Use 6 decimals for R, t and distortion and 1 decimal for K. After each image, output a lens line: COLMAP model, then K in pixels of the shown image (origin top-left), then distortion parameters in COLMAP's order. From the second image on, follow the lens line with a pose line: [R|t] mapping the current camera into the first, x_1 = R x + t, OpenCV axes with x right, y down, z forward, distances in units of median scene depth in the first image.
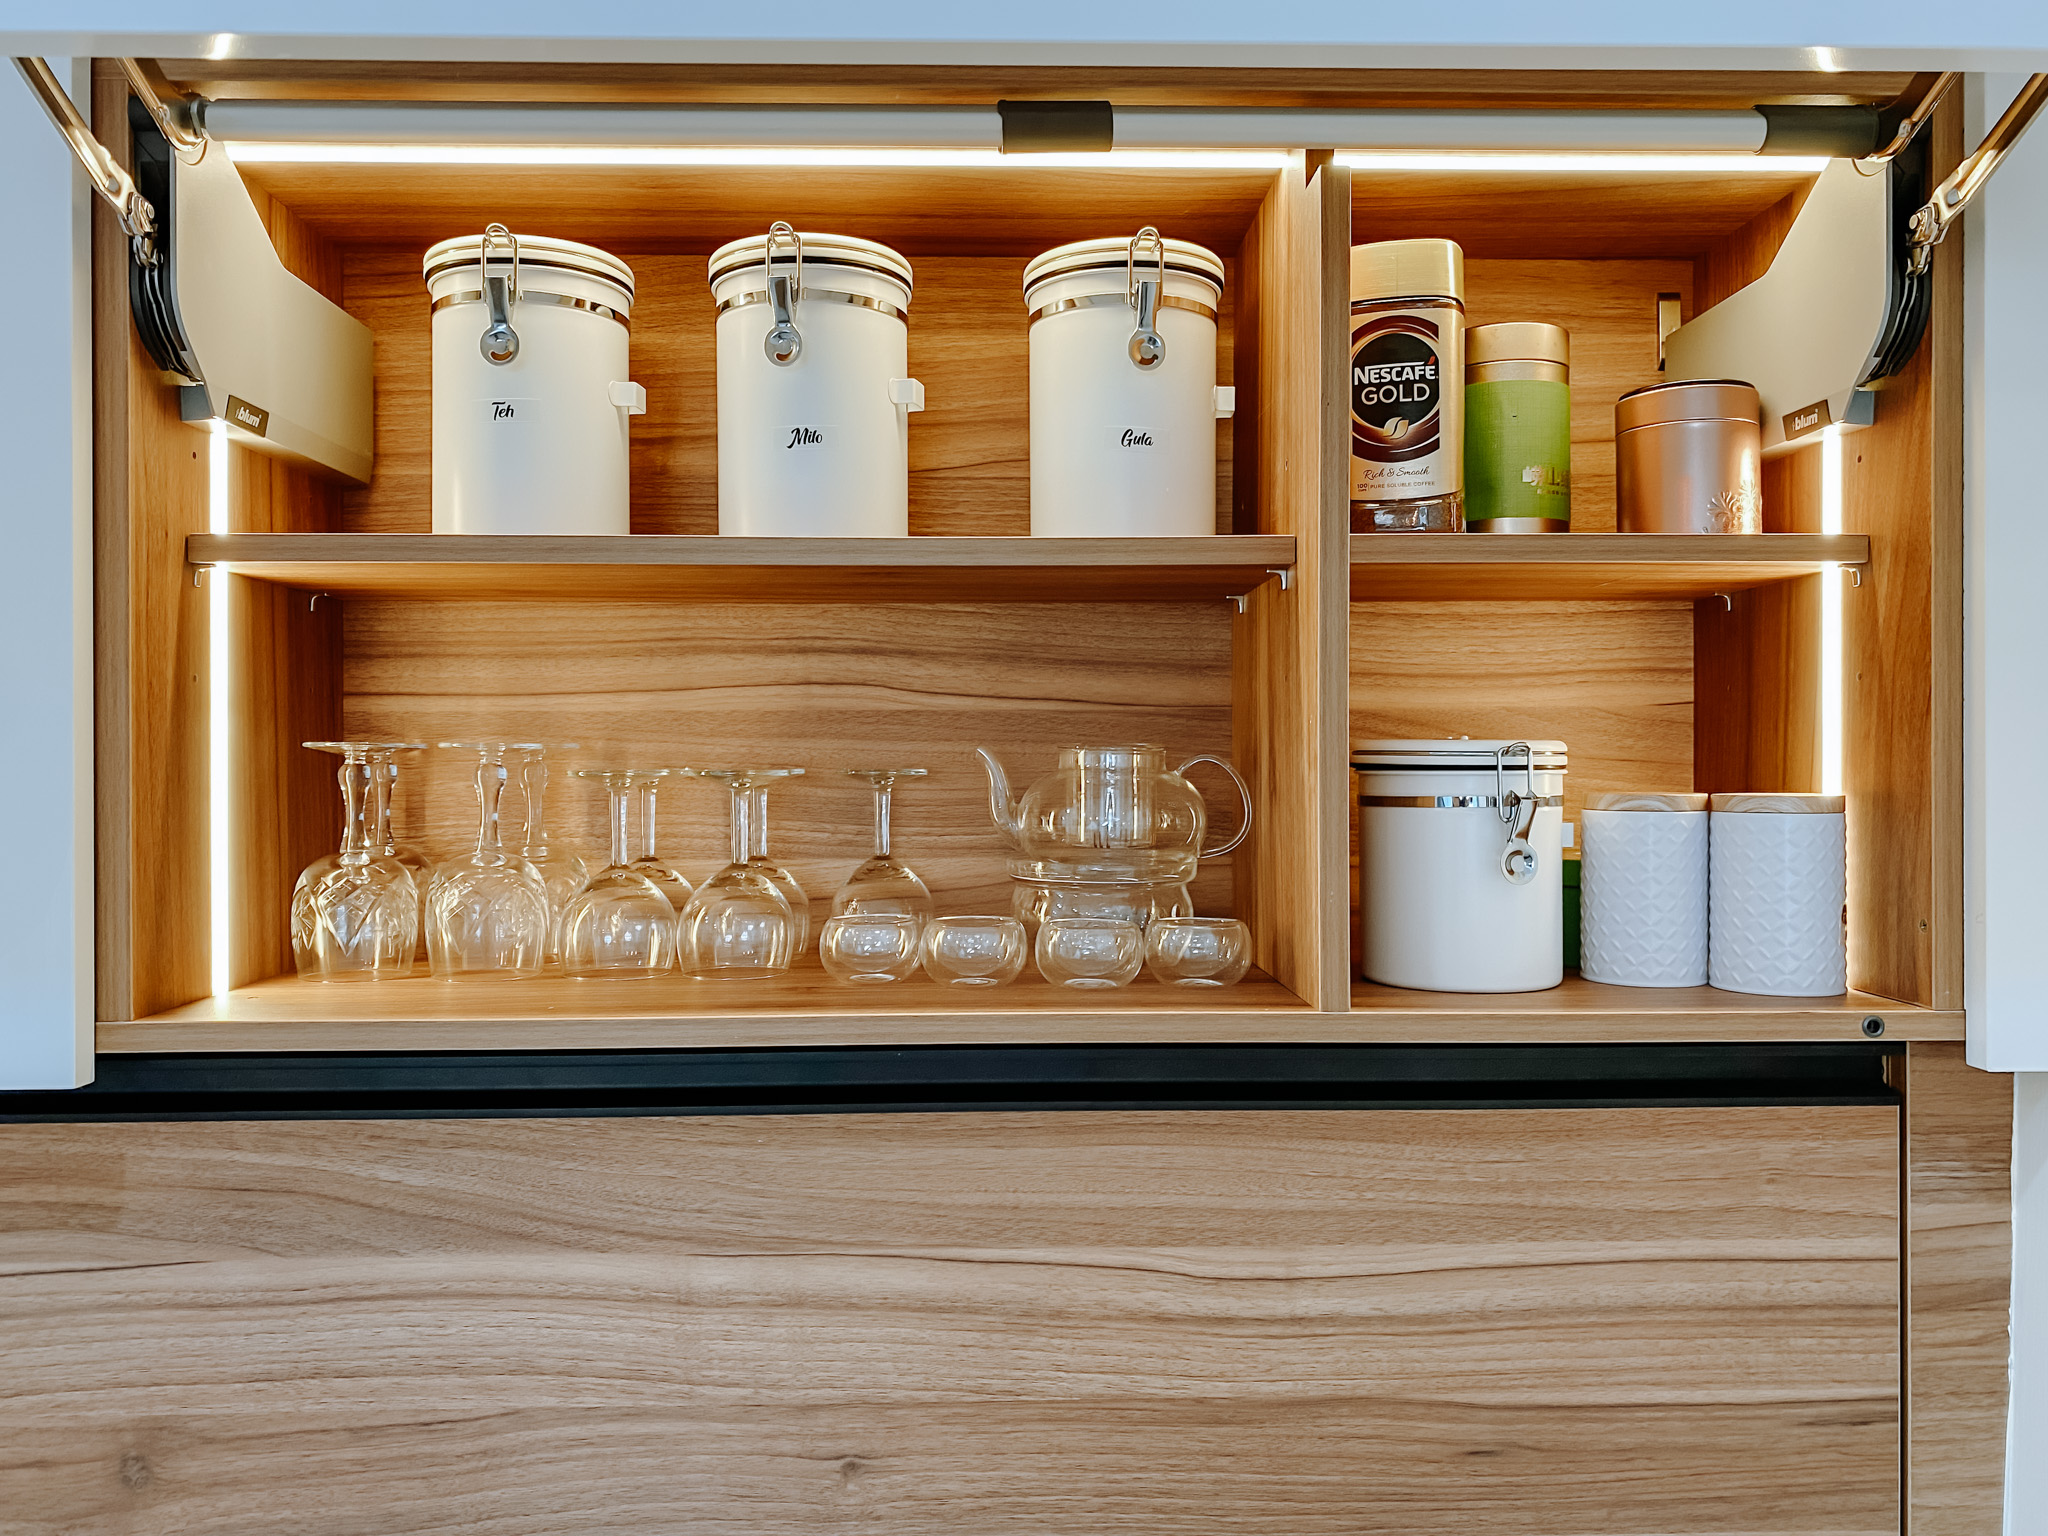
lens RADIAL K [[1588.1, 0, 1022.8], [0, 1588.1, 762.6], [0, 0, 1]] dist [0.051818, -0.090308]
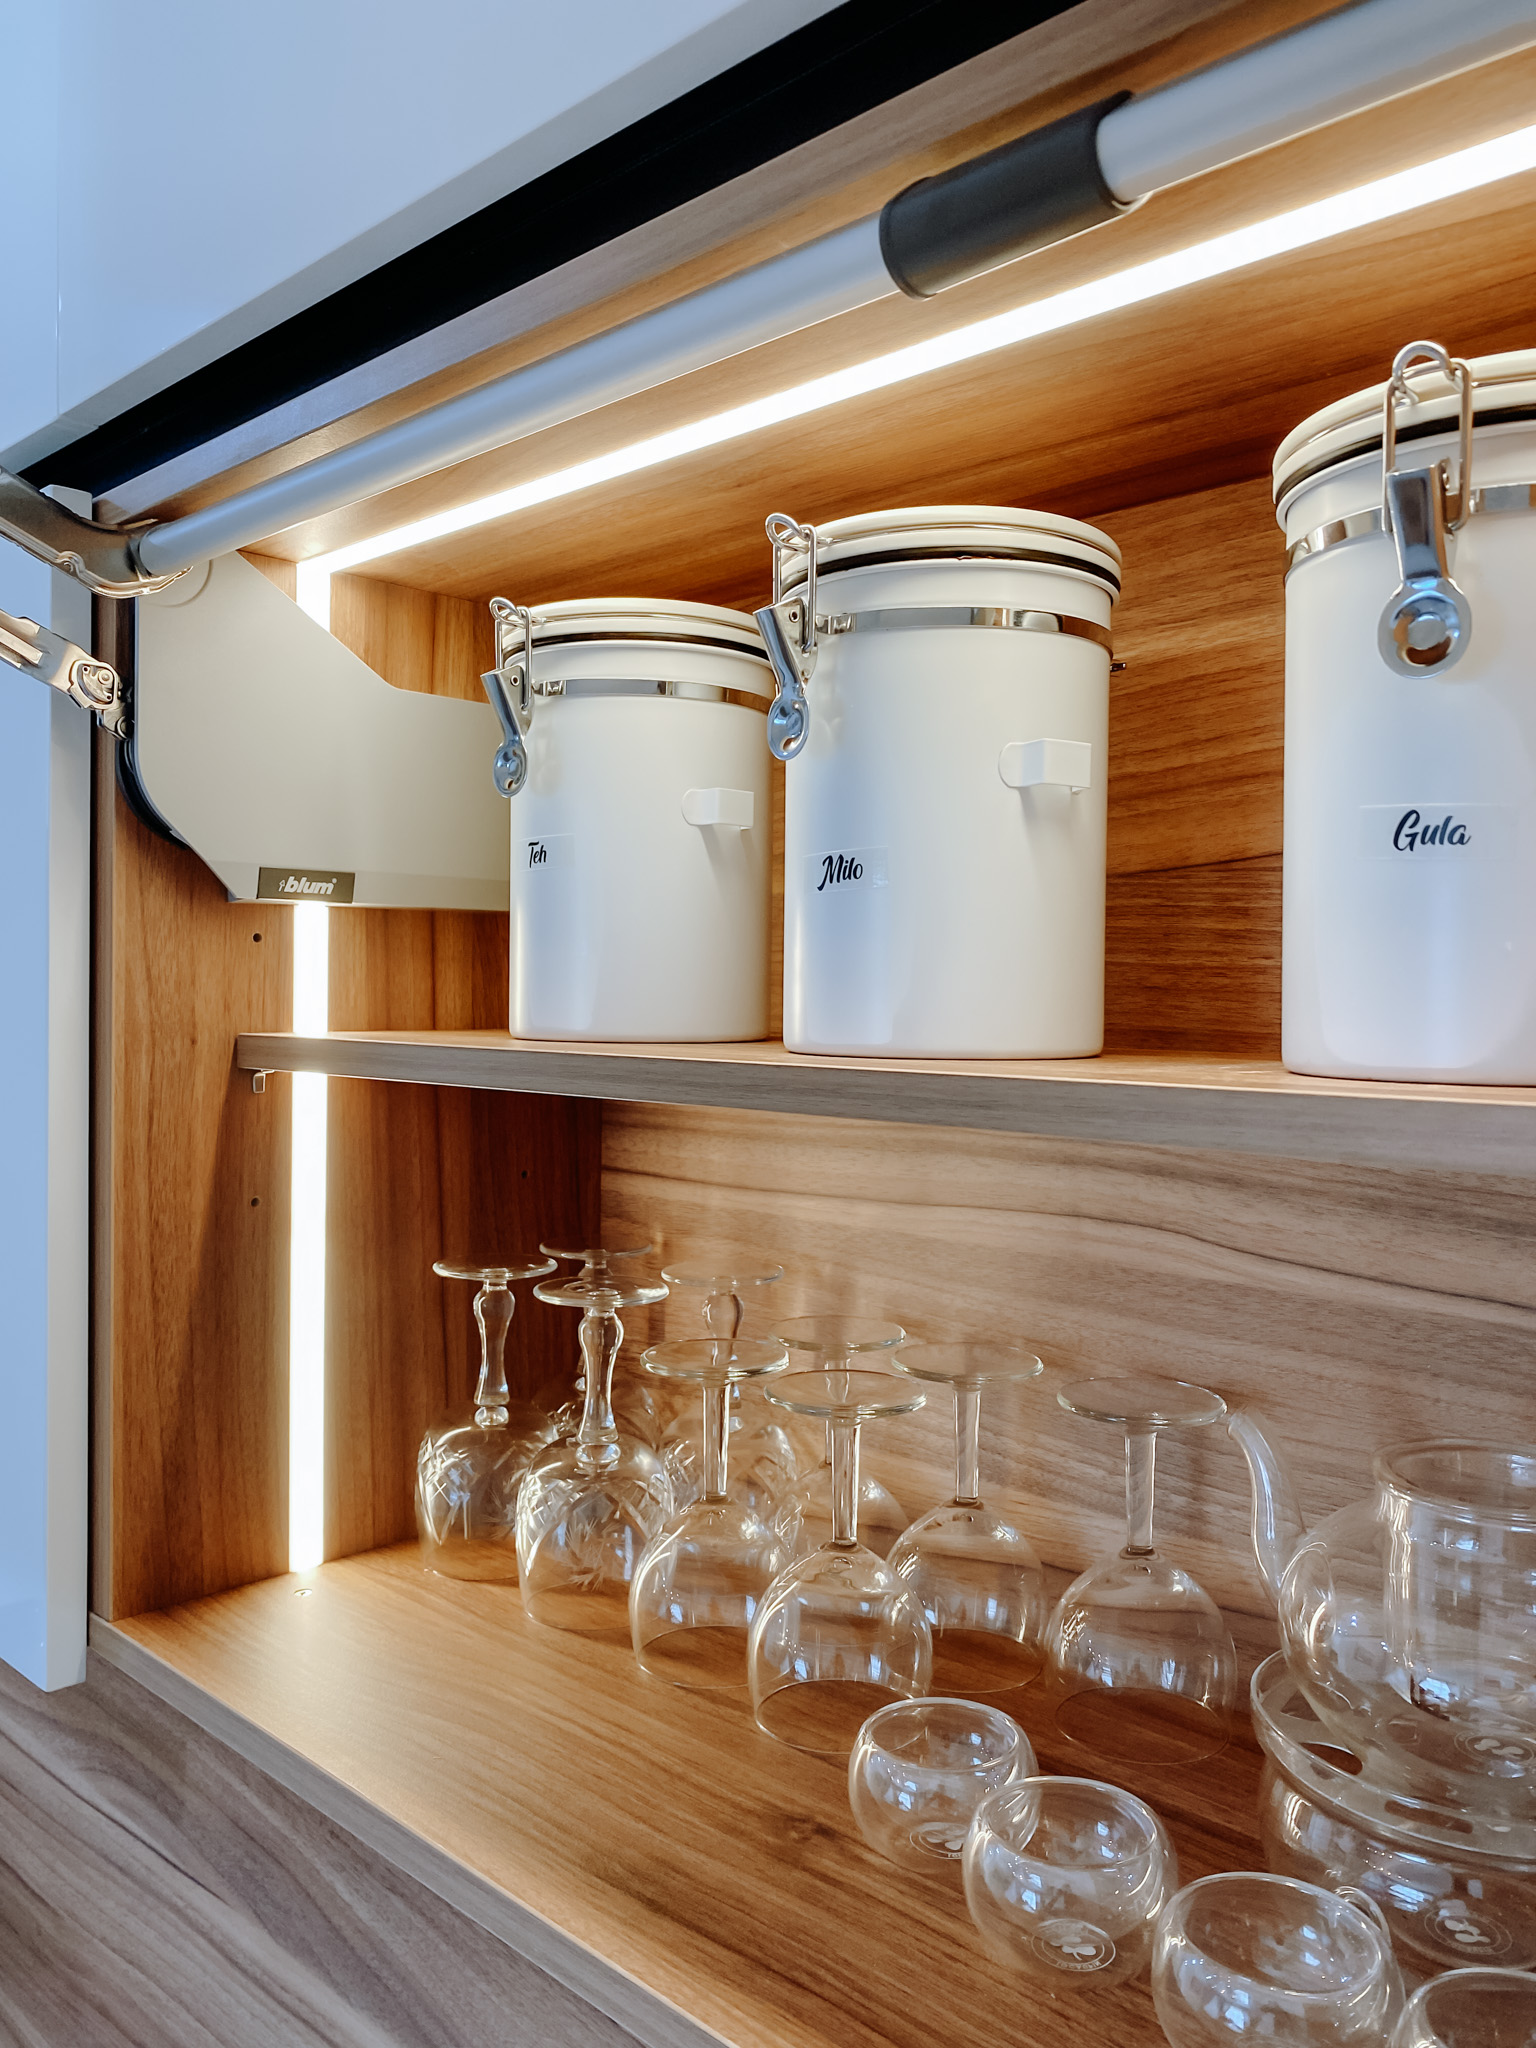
lens RADIAL K [[1588.1, 0, 734.9], [0, 1588.1, 994.0], [0, 0, 1]] dist [0.051818, -0.090308]
pose [[0.689933, 0.008689, -0.723821, 0.268531], [-0.013407, 0.999910, -0.000776, -0.164808], [0.723749, 0.010239, 0.689988, 0.597785]]
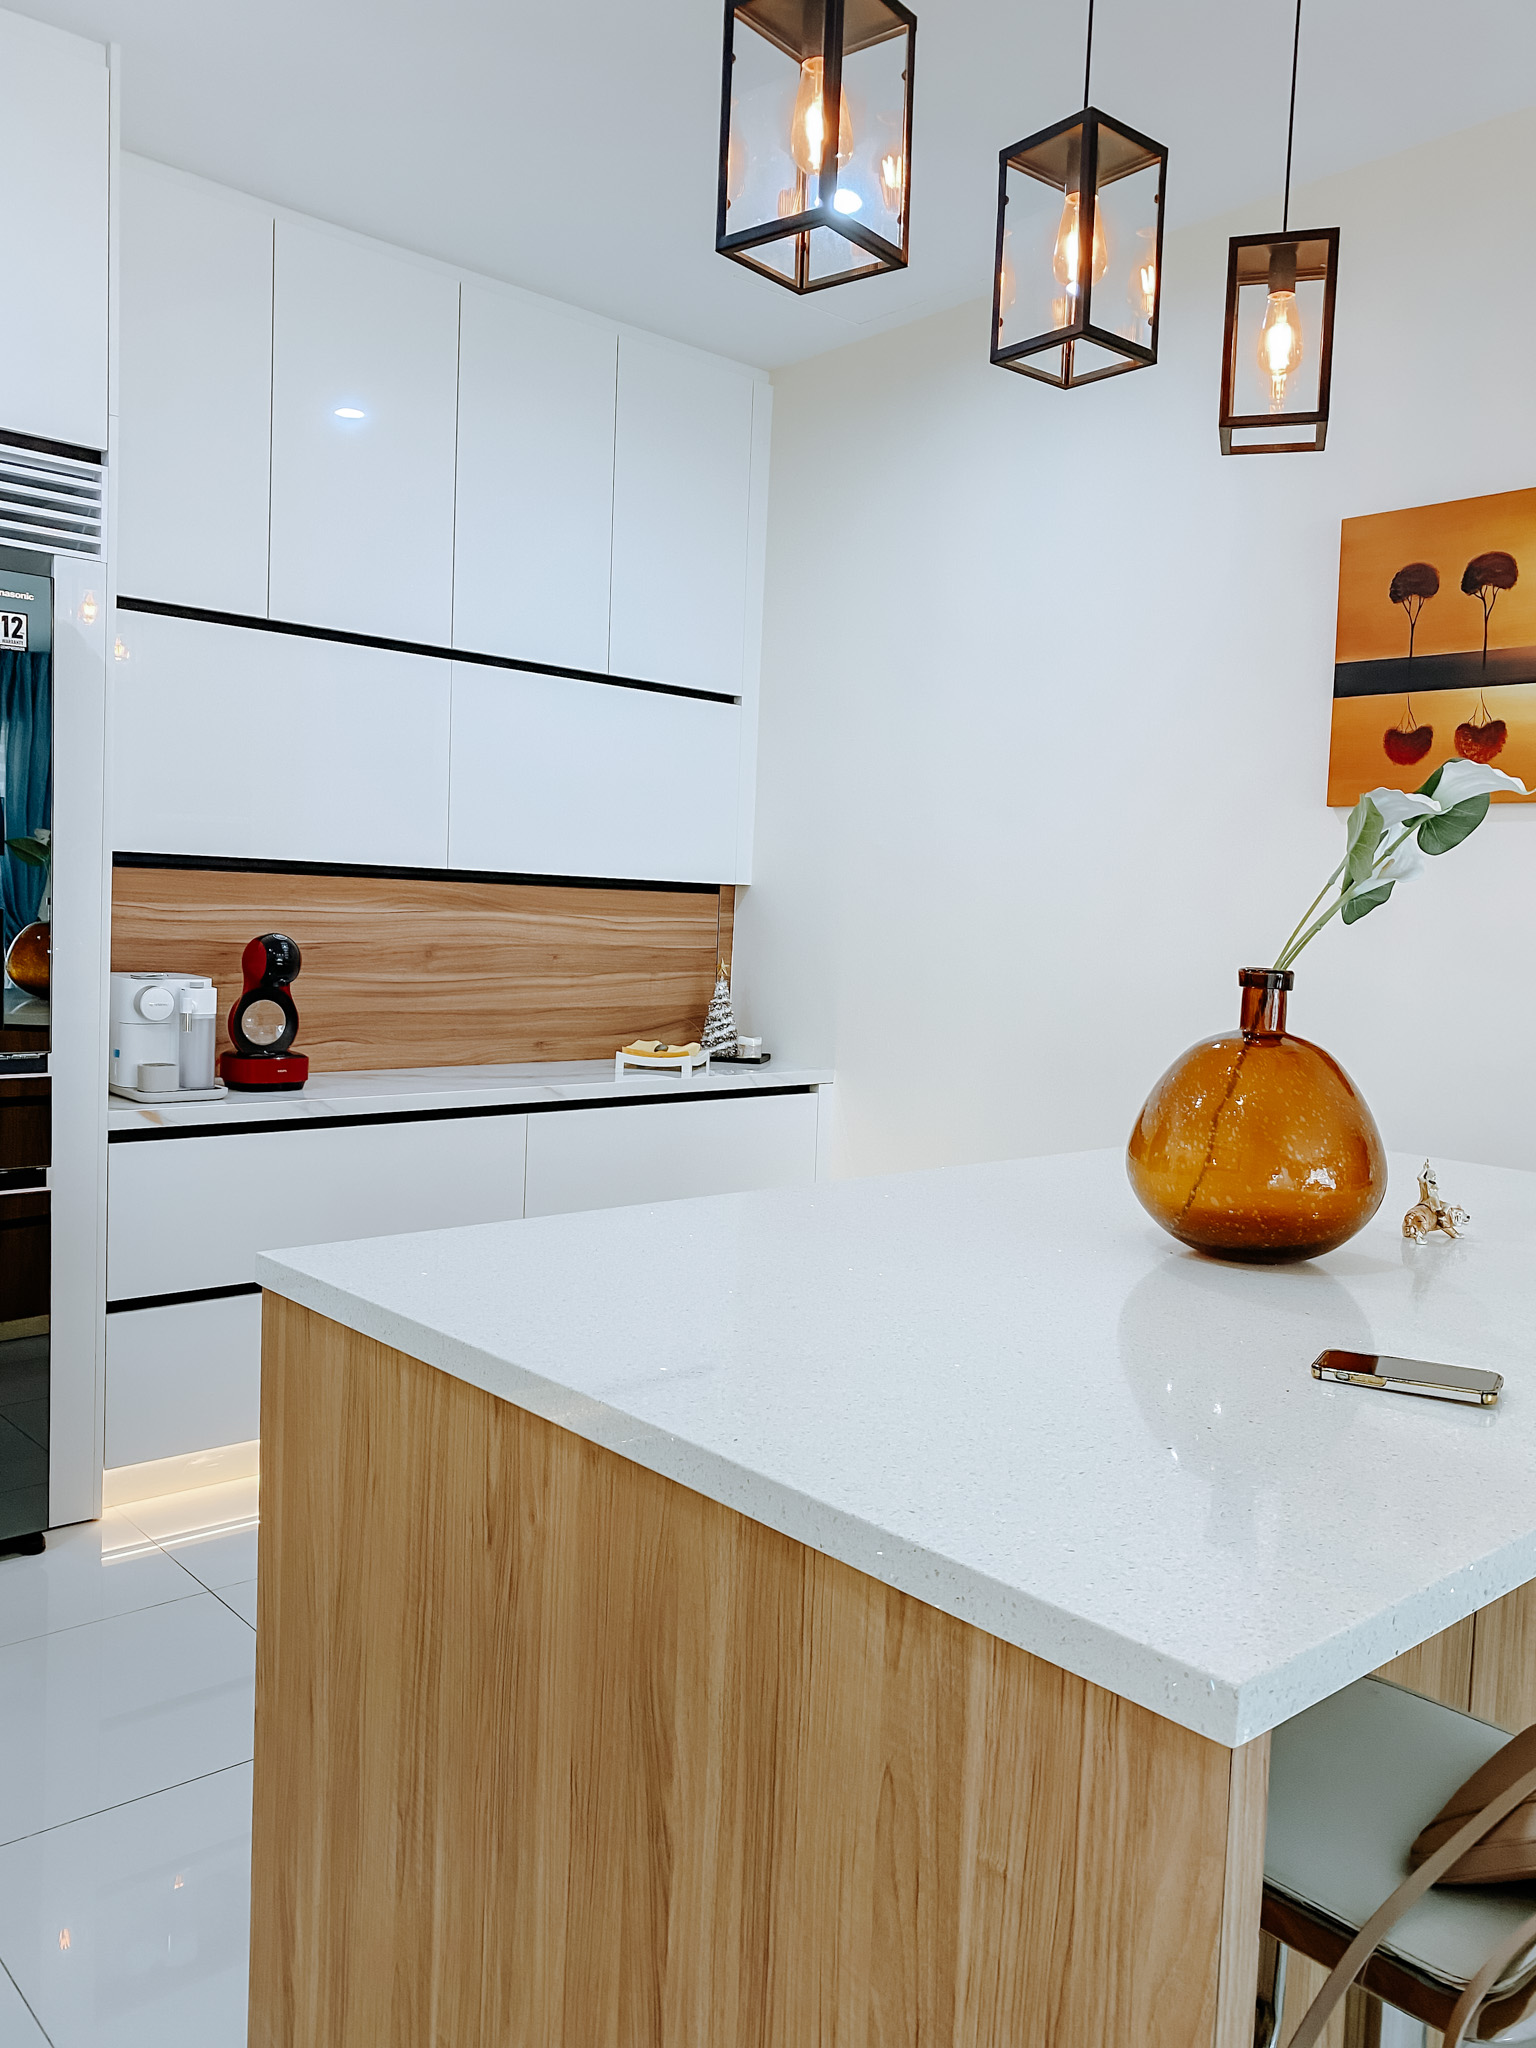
lens RADIAL K [[1588.1, 0, 807.2], [0, 1588.1, 1007.7], [0, 0, 1]] dist [0.051818, -0.090308]
pose [[0.756195, -0.009017, 0.654284, -2.766006], [-0.036353, 0.997782, 0.055766, 0.288768], [-0.653335, -0.065955, 0.754190, -3.291950]]
